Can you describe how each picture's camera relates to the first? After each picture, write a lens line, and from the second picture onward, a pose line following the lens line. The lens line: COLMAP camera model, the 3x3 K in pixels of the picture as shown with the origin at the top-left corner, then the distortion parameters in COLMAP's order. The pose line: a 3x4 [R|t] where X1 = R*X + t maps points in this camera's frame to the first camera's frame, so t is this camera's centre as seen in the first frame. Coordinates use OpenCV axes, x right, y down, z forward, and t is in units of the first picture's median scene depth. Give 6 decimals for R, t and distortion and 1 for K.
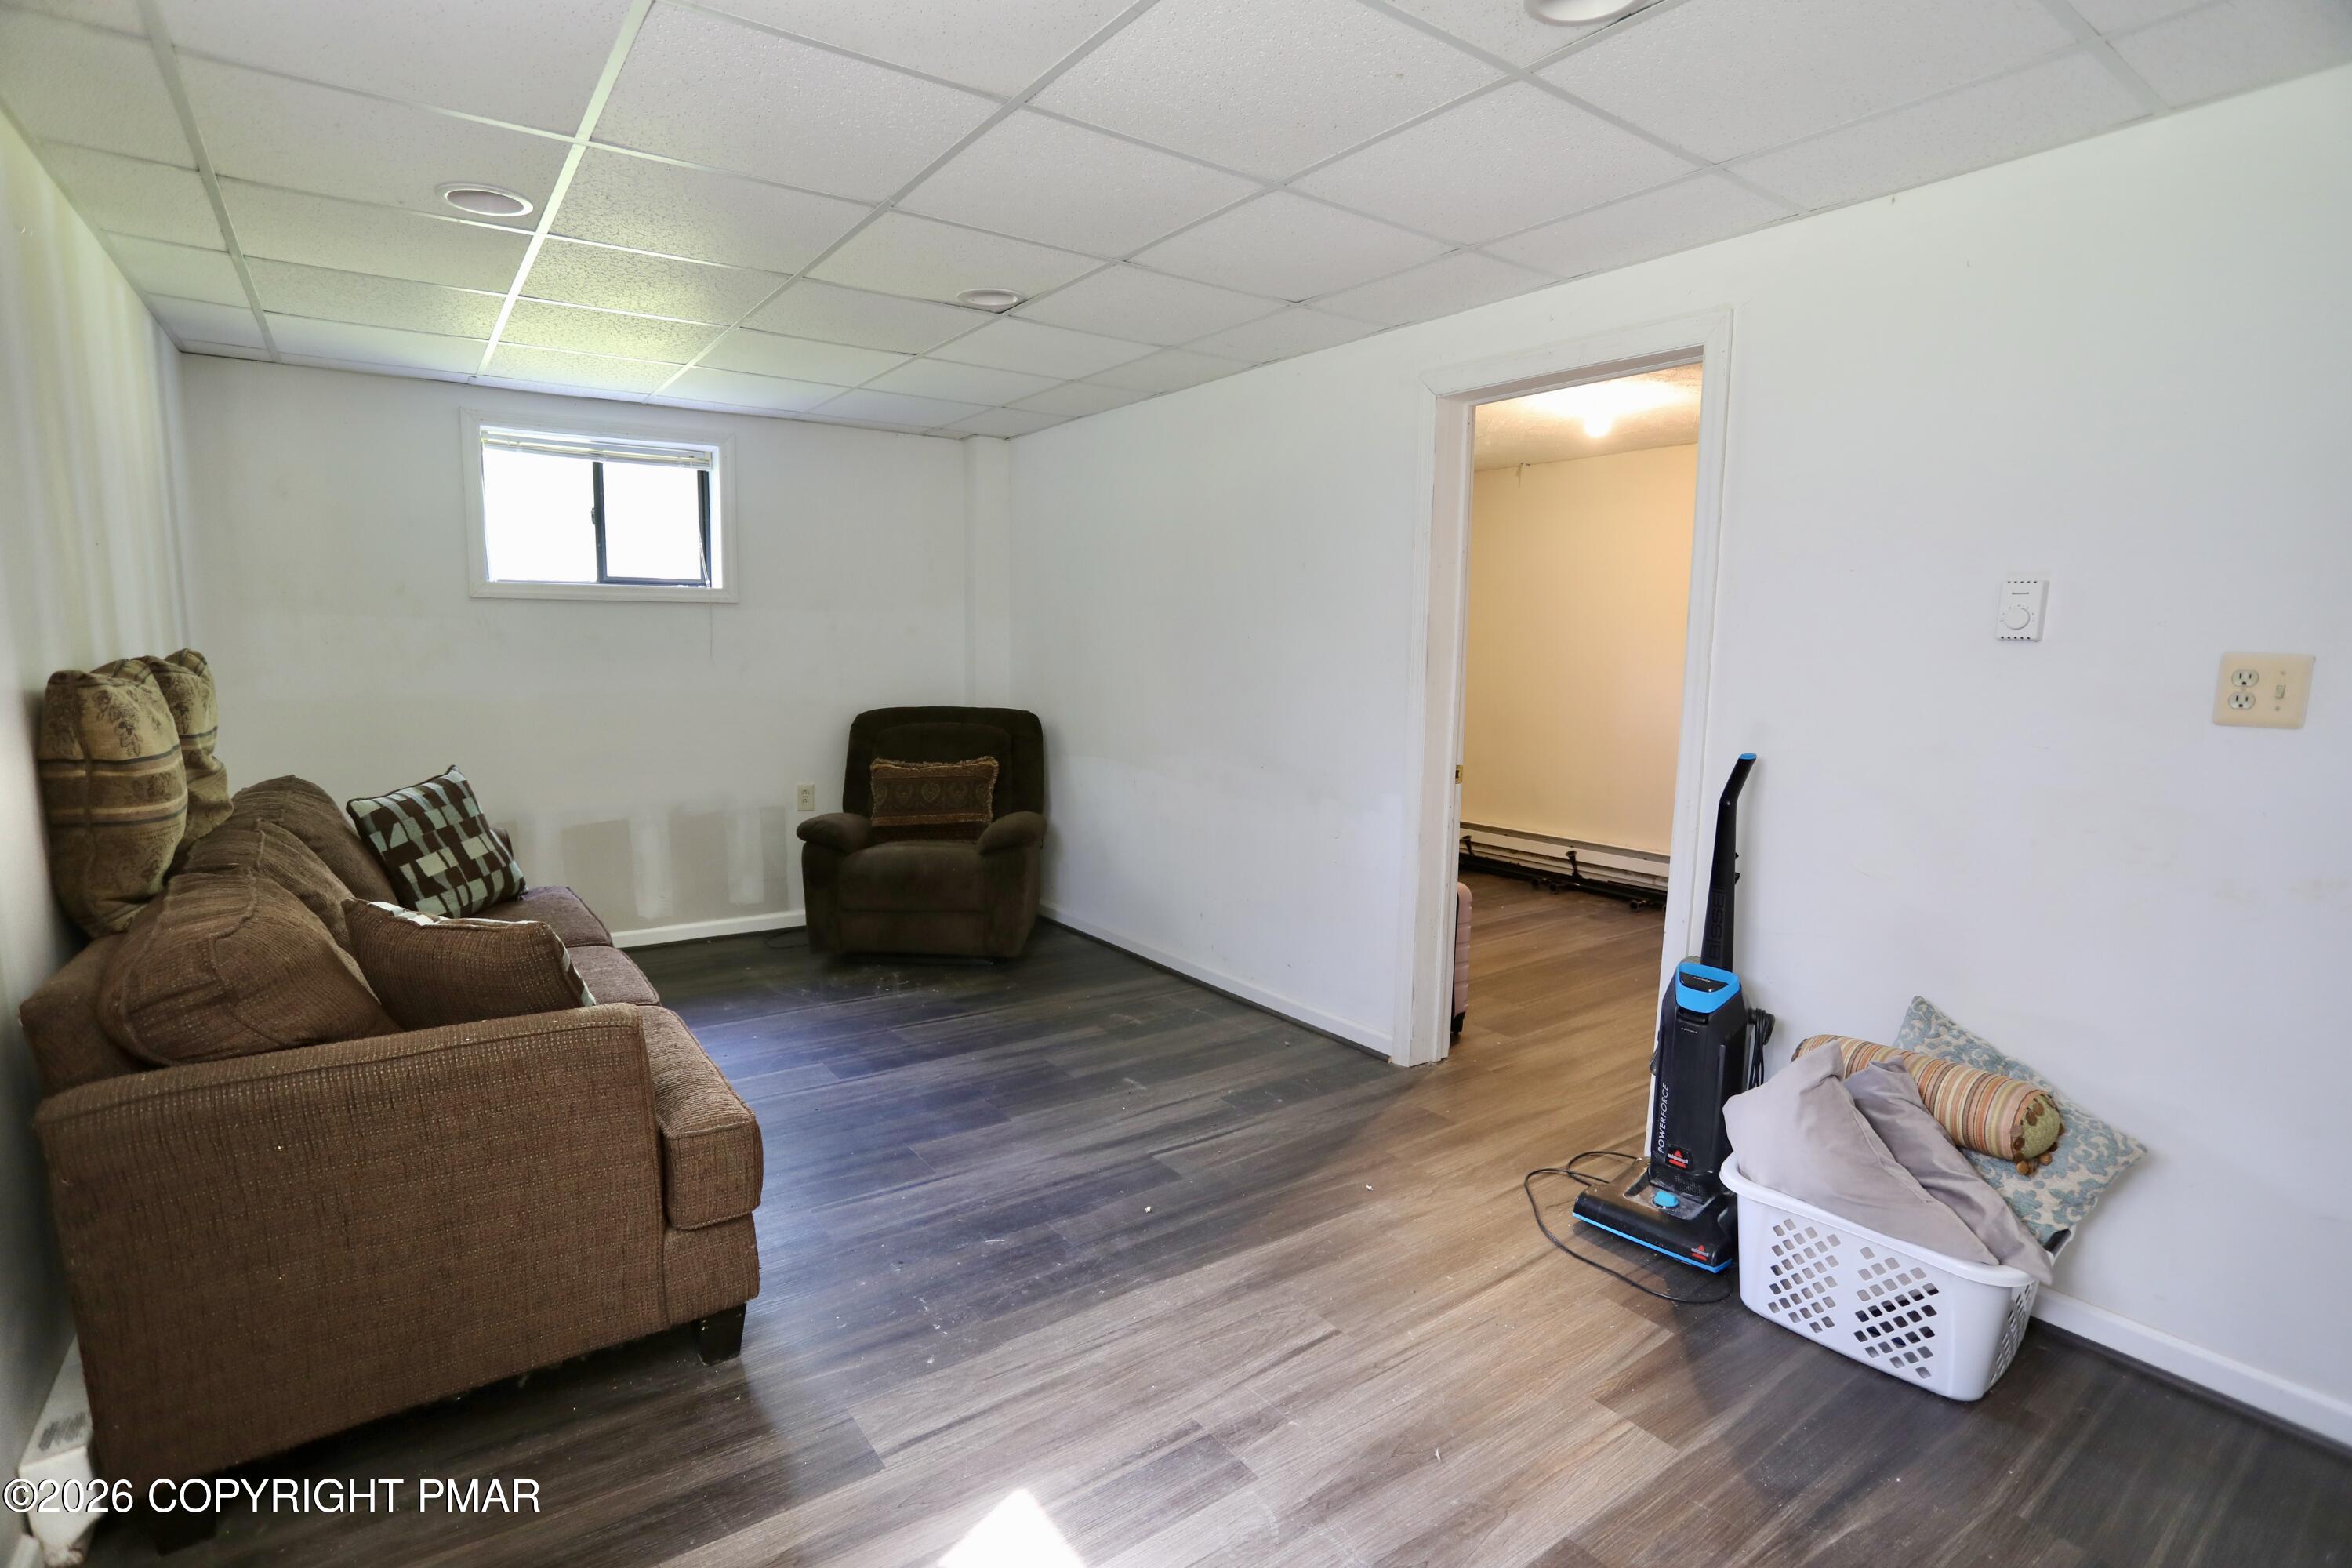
lens RADIAL K [[1139.1, 0, 1171.9], [0, 1139.1, 787.6], [0, 0, 1]] dist [-0.065494, 0.023428]
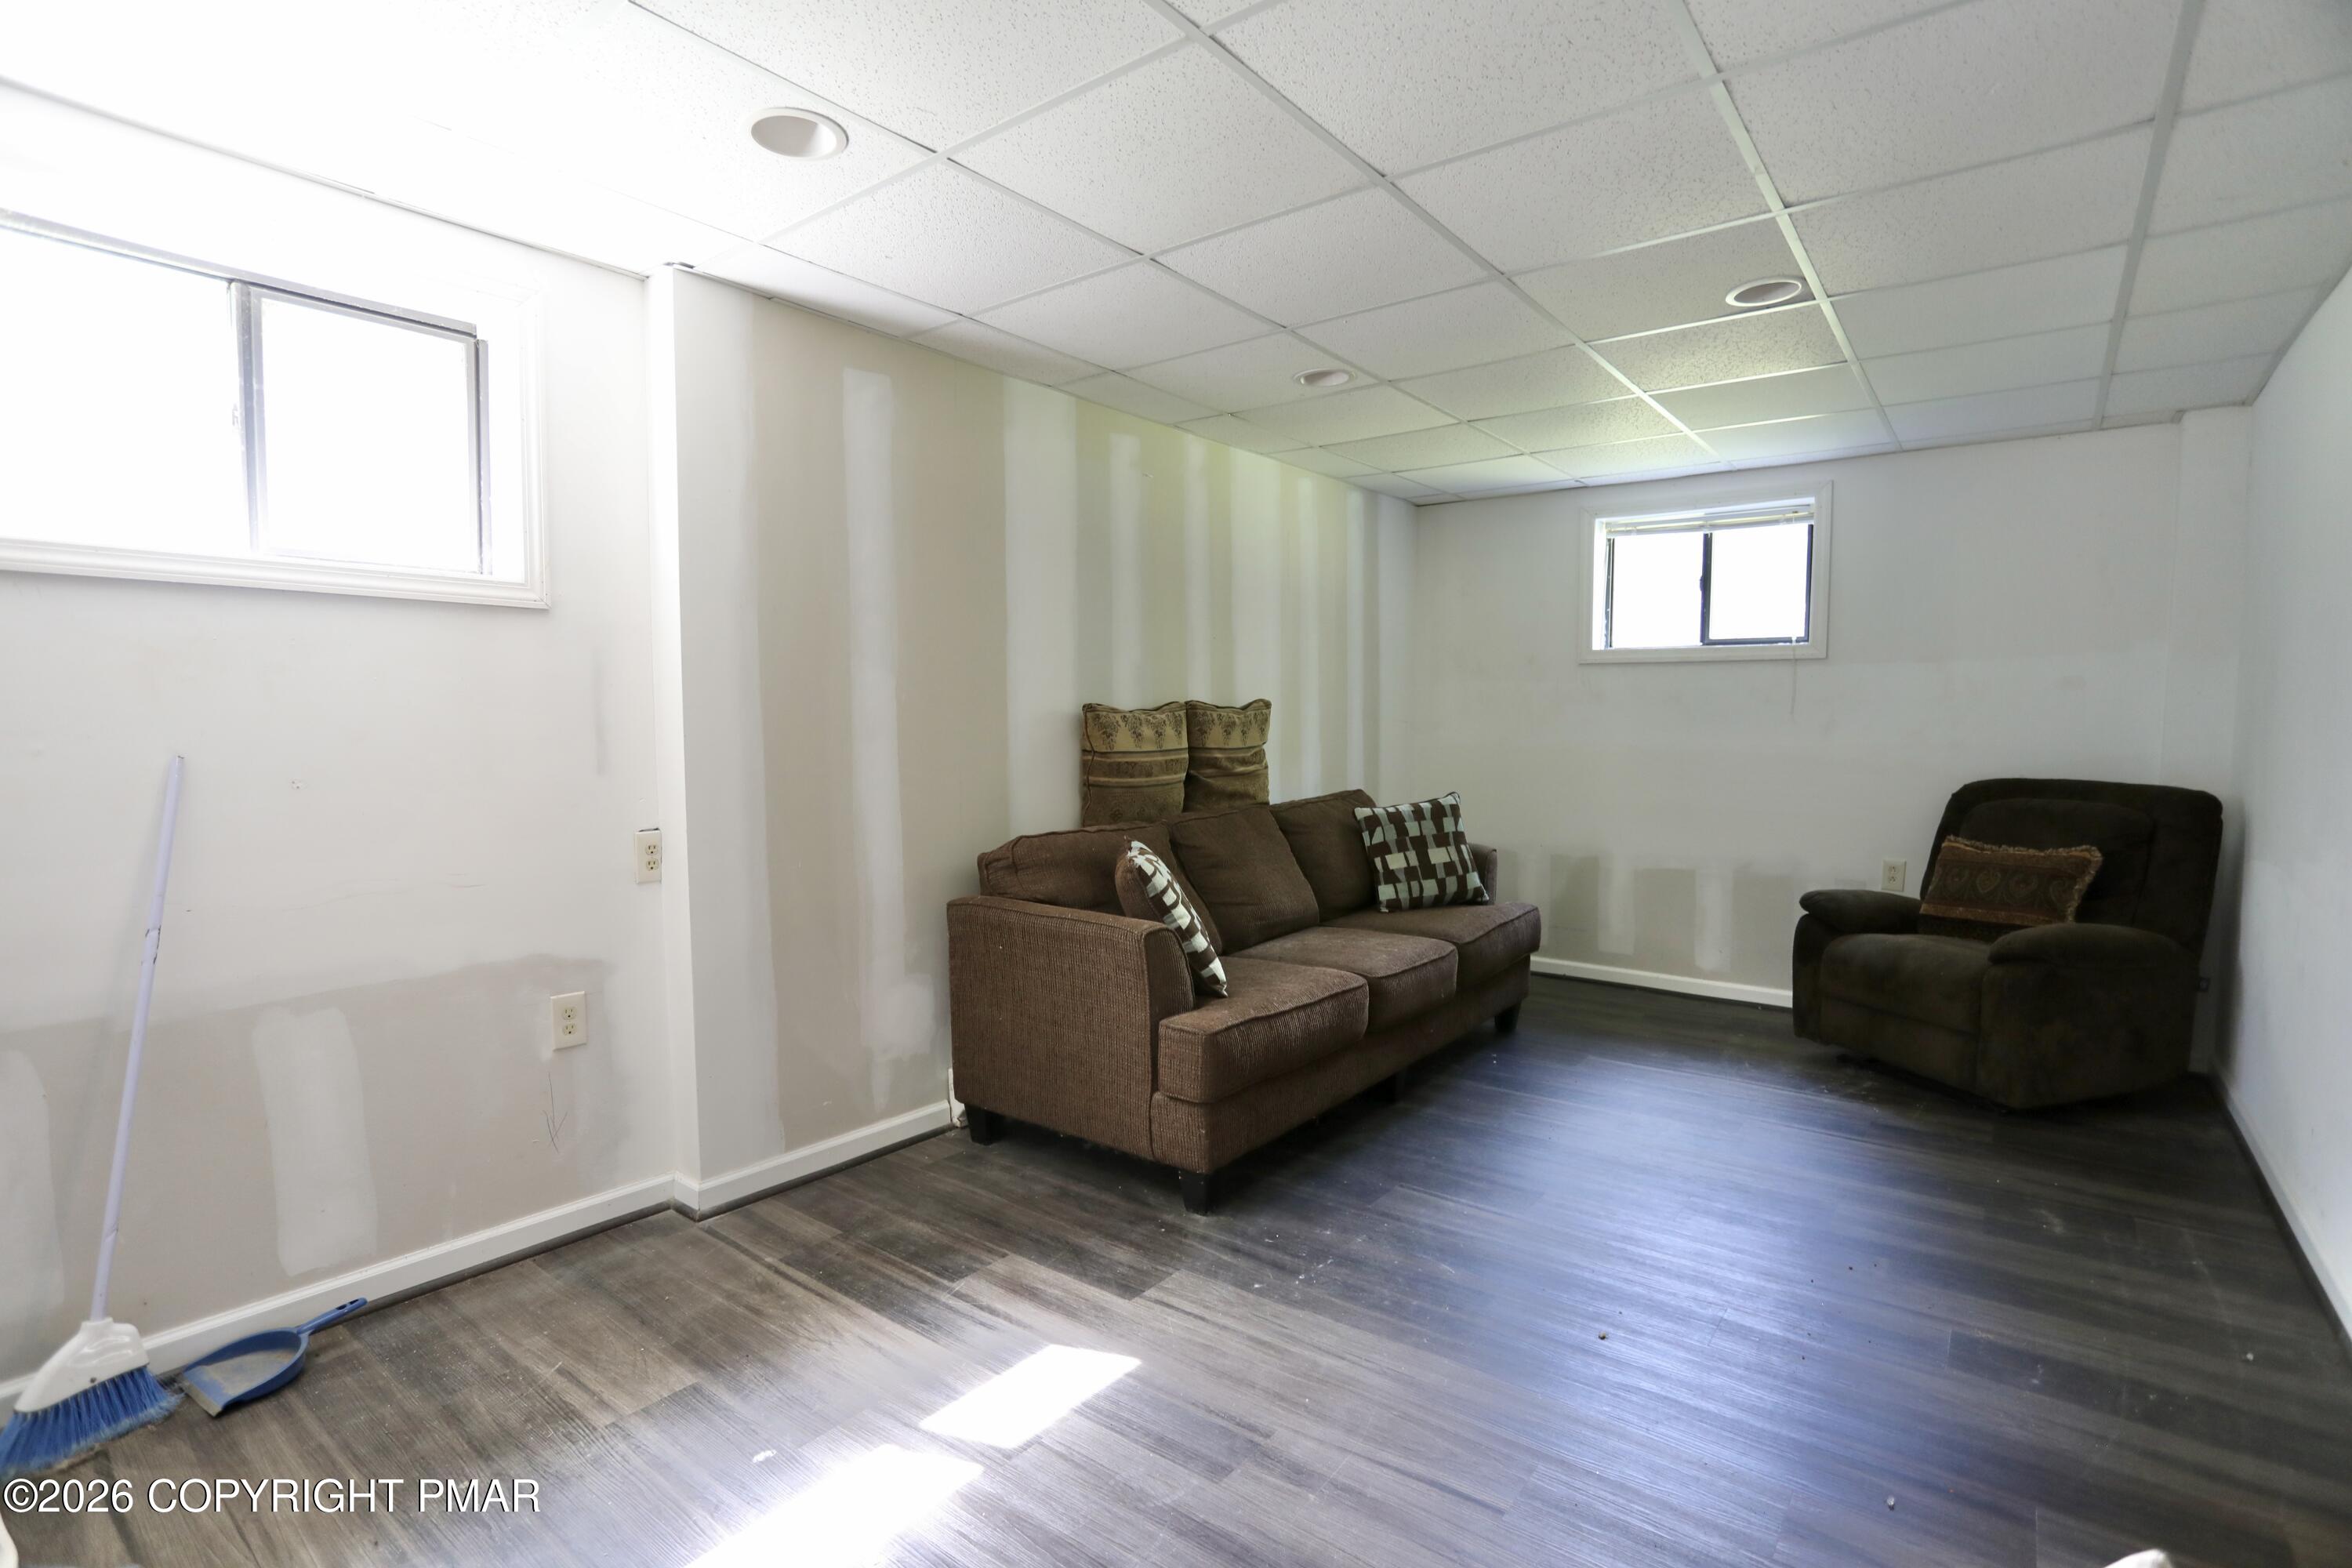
lens RADIAL K [[1139.1, 0, 1164.8], [0, 1139.1, 794.3], [0, 0, 1]] dist [-0.065494, 0.023428]
pose [[0.273623, 0.051157, -0.960476, 0.534633], [-0.121411, 0.992434, 0.018271, -0.001270], [0.954144, 0.111613, 0.277764, 0.331430]]
